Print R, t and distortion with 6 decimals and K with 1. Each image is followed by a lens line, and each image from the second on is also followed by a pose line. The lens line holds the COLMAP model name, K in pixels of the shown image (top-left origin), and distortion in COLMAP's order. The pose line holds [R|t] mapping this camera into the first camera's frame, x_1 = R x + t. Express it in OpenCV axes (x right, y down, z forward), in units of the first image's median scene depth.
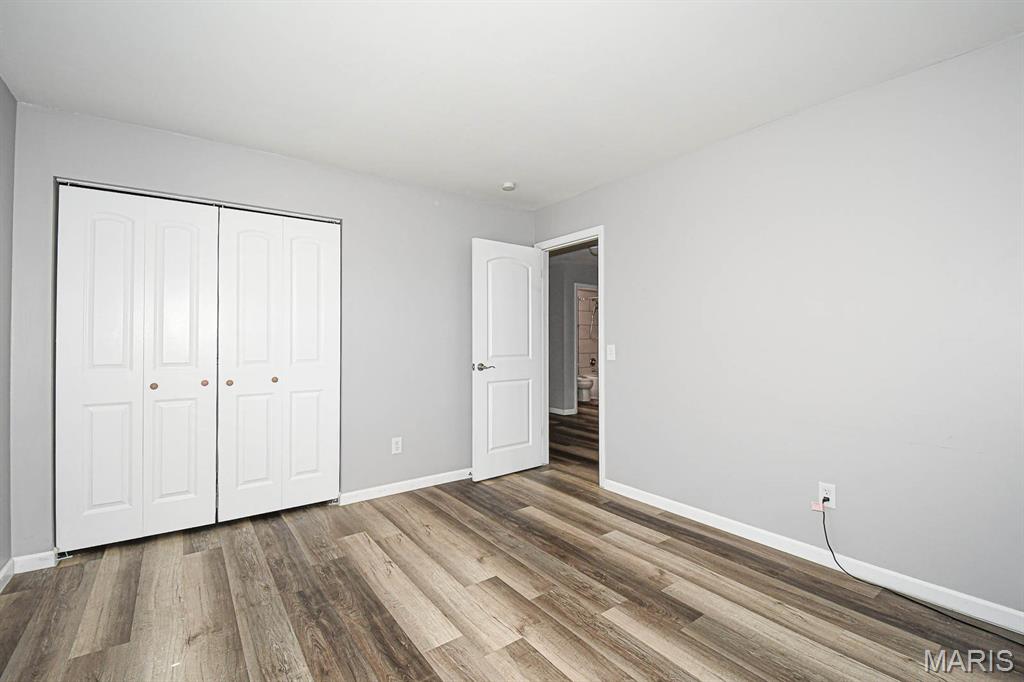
lens RADIAL K [[447.1, 0, 530.8], [0, 447.1, 337.9], [0, 0, 1]] dist [0.032040, -0.023865]
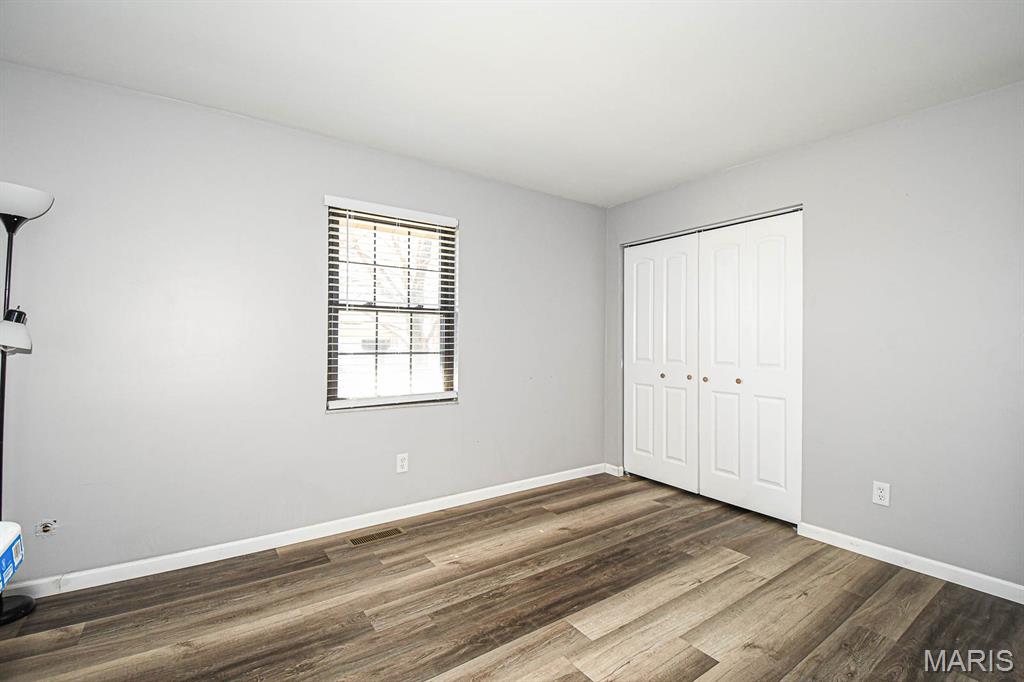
lens RADIAL K [[461.8, 0, 515.5], [0, 461.8, 348.2], [0, 0, 1]] dist [0.024945, -0.026814]
pose [[-0.039884, 0.017443, -0.999052, 0.668832], [-0.000764, 0.999847, 0.017487, -0.002544], [0.999204, 0.001461, -0.039864, 0.670722]]
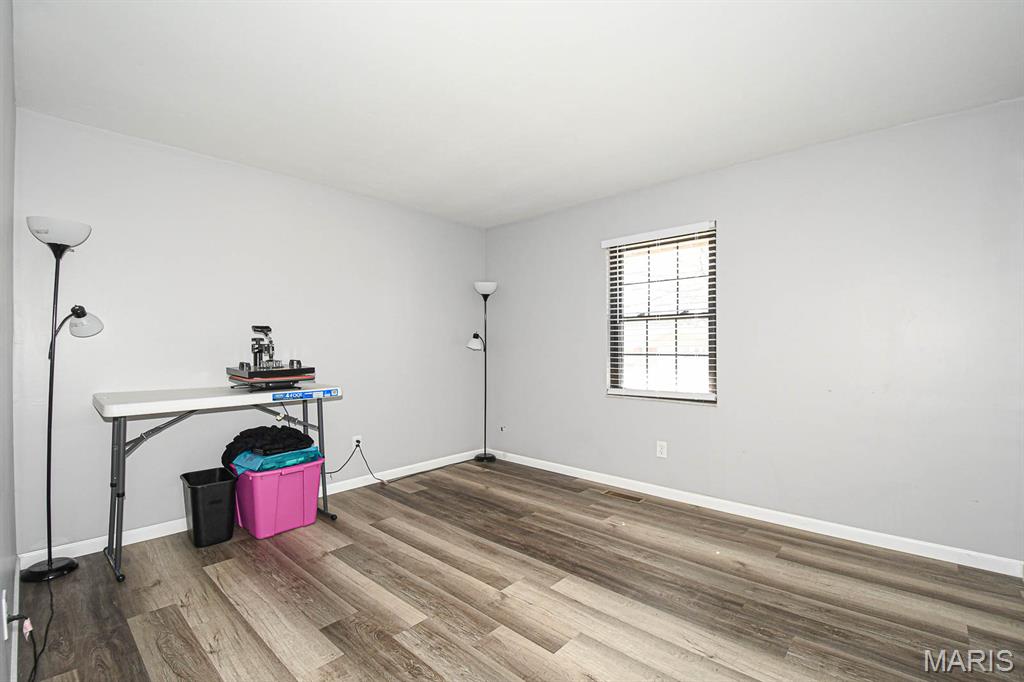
lens RADIAL K [[458.1, 0, 514.1], [0, 458.1, 360.1], [0, 0, 1]] dist [0.020493, -0.027036]
pose [[-0.986712, 0.007744, -0.162296, 0.107124], [0.003955, 0.999712, 0.023658, 0.014843], [0.162432, 0.022701, -0.986458, 1.684915]]
